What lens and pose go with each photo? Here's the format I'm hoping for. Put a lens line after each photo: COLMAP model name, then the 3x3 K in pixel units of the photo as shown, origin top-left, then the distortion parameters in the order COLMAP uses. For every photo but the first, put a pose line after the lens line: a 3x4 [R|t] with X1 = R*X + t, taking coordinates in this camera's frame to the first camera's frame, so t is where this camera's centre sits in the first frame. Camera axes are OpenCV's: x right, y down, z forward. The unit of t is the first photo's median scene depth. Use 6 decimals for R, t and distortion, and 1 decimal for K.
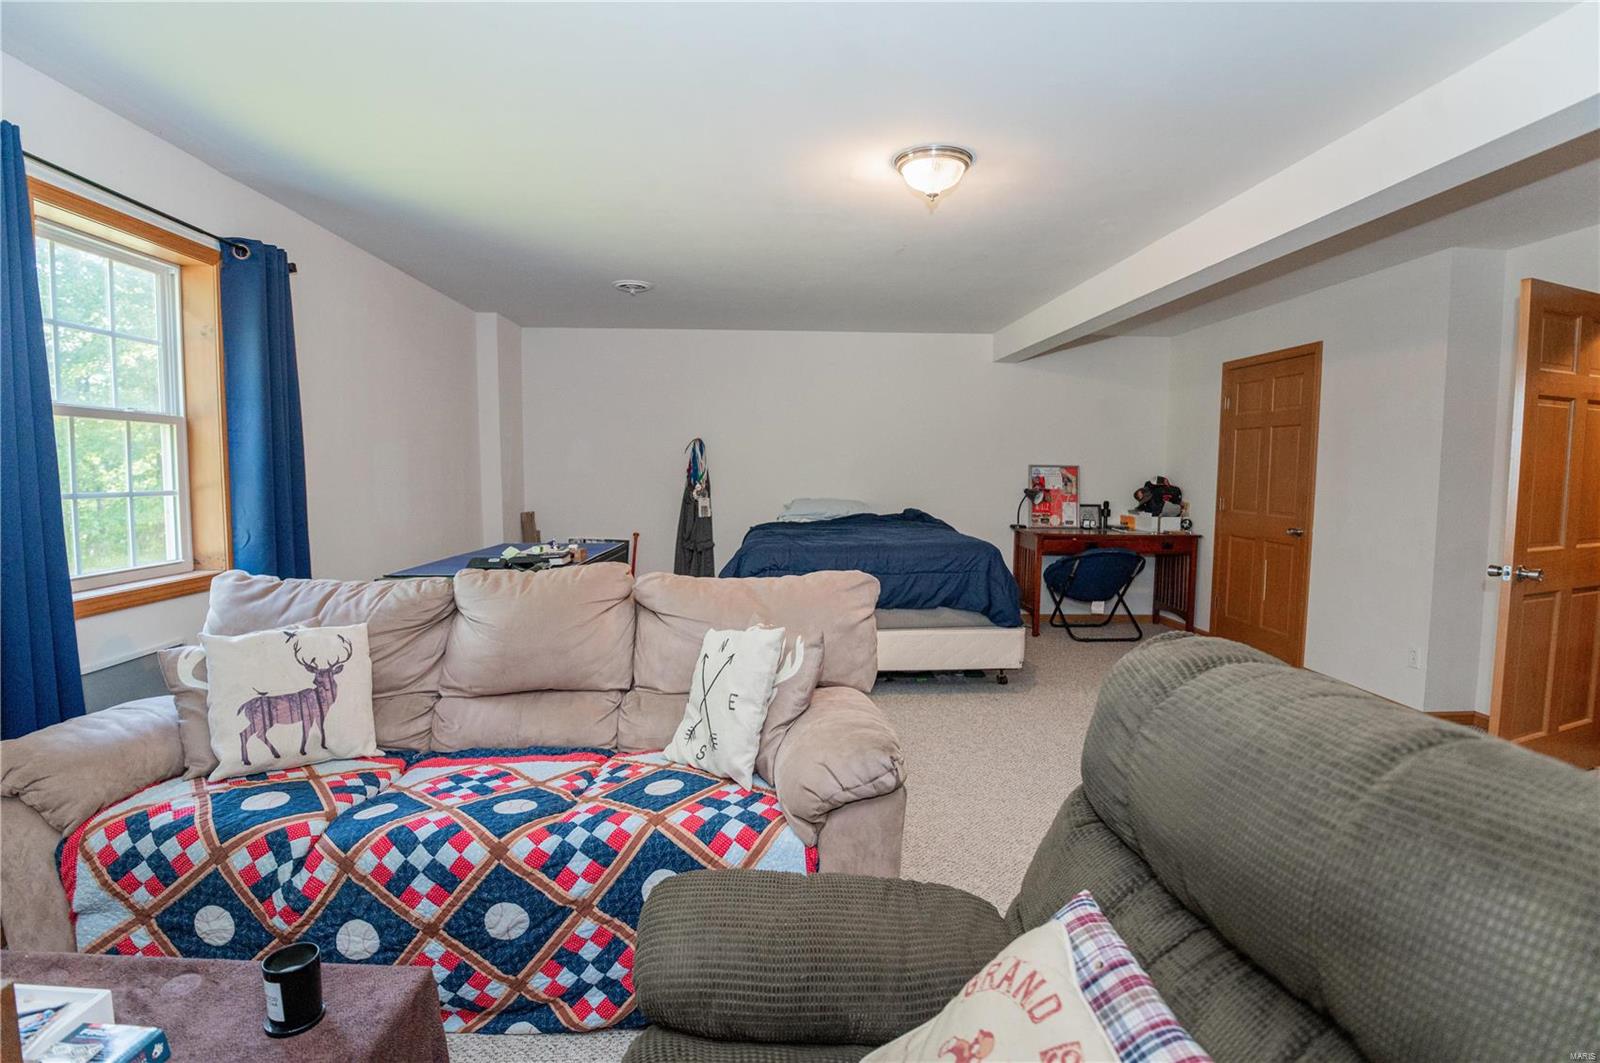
lens RADIAL K [[781.2, 0, 799.0], [0, 781.2, 531.2], [0, 0, 1]] dist [-0.025311, -0.001918]
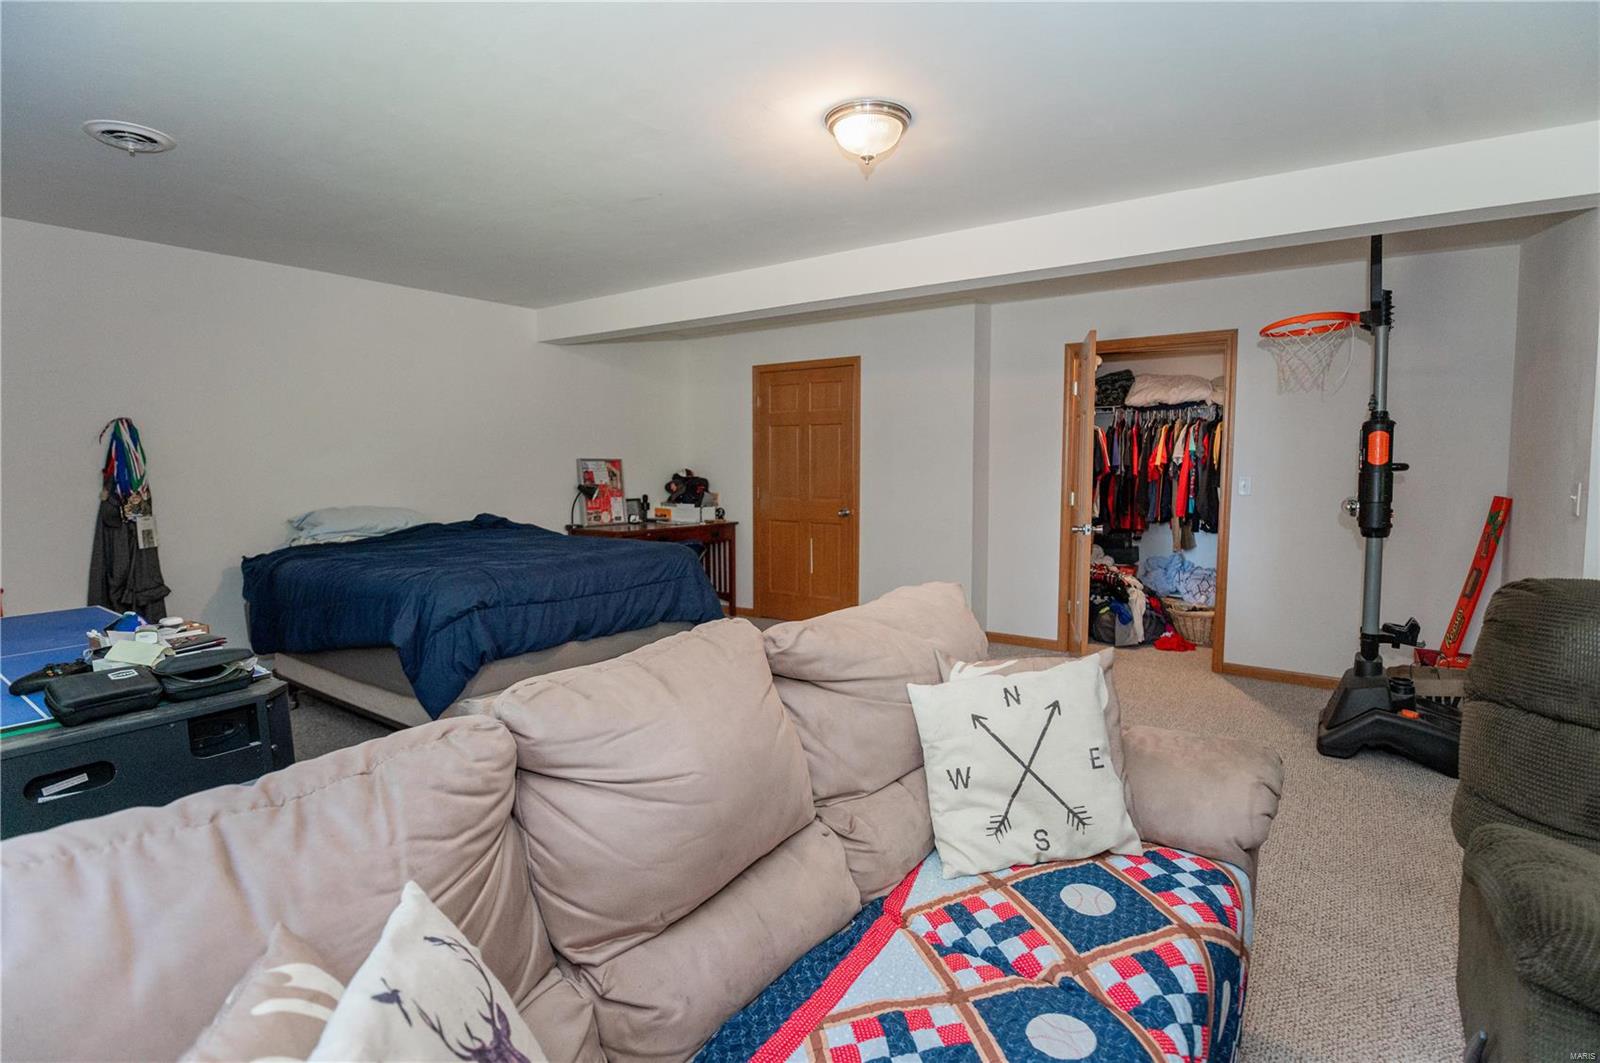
lens RADIAL K [[781.2, 0, 799.7], [0, 781.2, 531.3], [0, 0, 1]] dist [-0.025311, -0.001918]
pose [[0.618293, -0.076576, 0.782208, -0.283991], [0.070117, 0.996648, 0.042146, -0.021560], [-0.782814, 0.028788, 0.621590, 0.240094]]
